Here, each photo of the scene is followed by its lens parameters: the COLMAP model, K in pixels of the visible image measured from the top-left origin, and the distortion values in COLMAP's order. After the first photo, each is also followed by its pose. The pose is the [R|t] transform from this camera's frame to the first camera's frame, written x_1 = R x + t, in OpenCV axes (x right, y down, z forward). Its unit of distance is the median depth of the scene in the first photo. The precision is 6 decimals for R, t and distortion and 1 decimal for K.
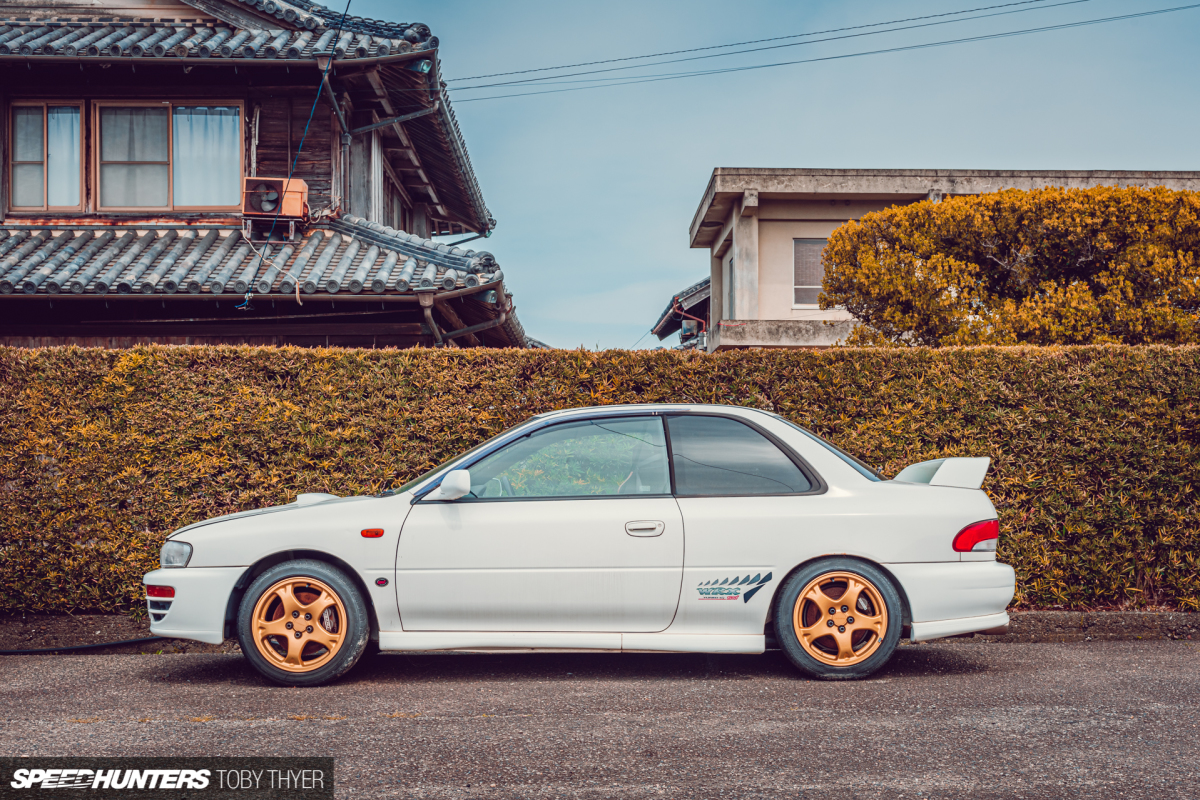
lens RADIAL K [[1506.9, 0, 604.7], [0, 1506.9, 398.5], [0, 0, 1]] dist [-0.076538, 0.000000]
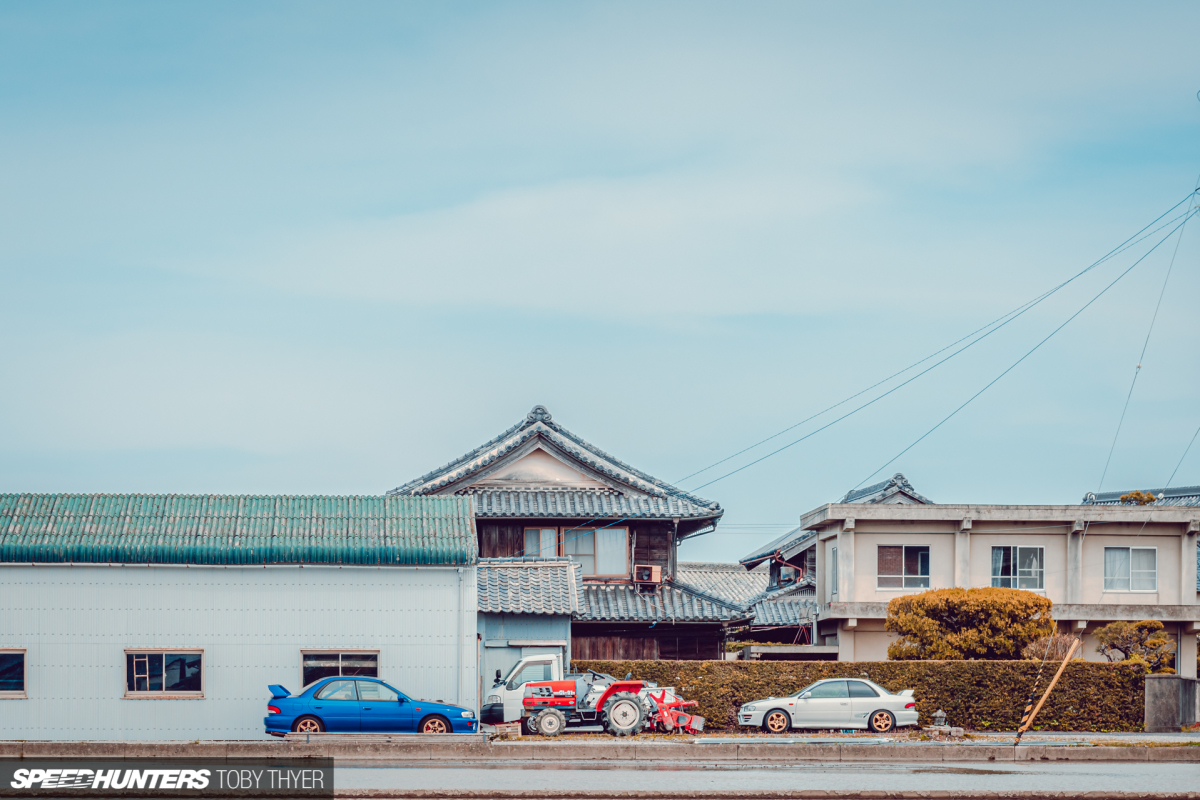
lens RADIAL K [[2346.9, 0, 598.2], [0, 2346.9, 402.4], [0, 0, 1]] dist [-0.111001, 0.000000]
pose [[0.999976, 0.006453, 0.002689, -0.422904], [-0.006213, 0.996664, -0.081375, -0.141900], [-0.003206, 0.081357, 0.996680, -3.539073]]
